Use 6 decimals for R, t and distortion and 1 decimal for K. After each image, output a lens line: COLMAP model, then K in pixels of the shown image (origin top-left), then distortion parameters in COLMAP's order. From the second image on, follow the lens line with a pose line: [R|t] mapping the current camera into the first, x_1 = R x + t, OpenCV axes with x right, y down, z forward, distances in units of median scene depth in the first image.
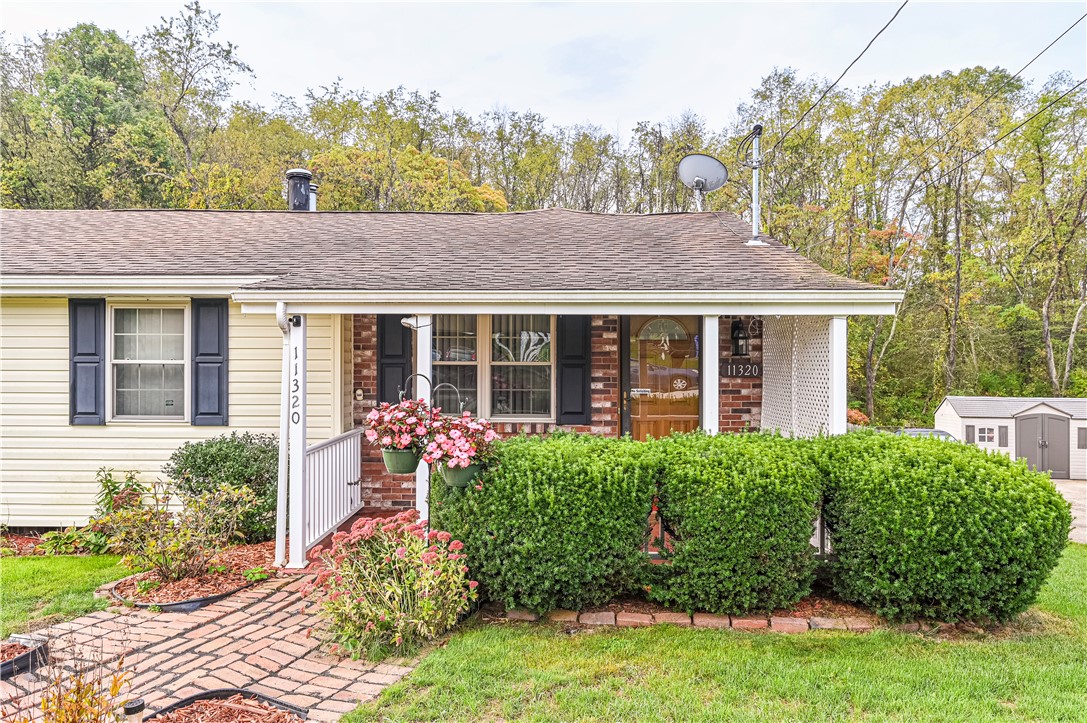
lens RADIAL K [[735.5, 0, 544.1], [0, 735.5, 361.6], [0, 0, 1]] dist [-0.000677, 0.001064]
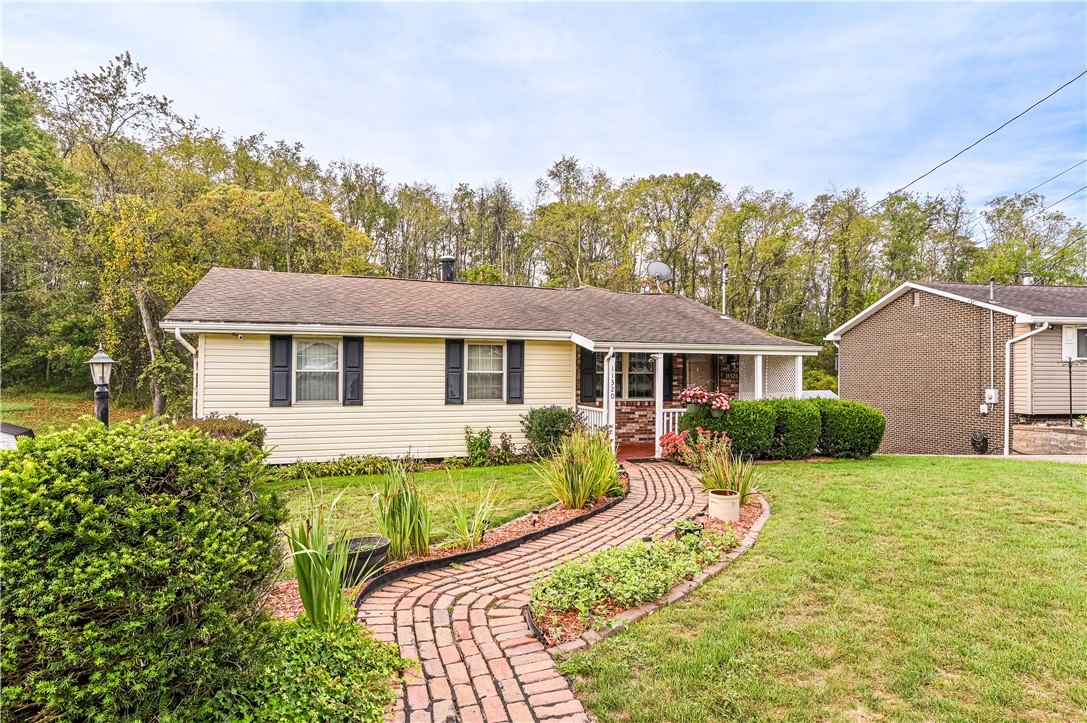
lens RADIAL K [[620.1, 0, 542.9], [0, 620.1, 363.2], [0, 0, 1]] dist [0.002692, 0.001270]
pose [[0.943060, 0.006980, 0.332548, -0.541655], [-0.003020, 0.999918, -0.012424, -0.001578], [-0.332608, 0.010712, 0.943004, -0.357938]]
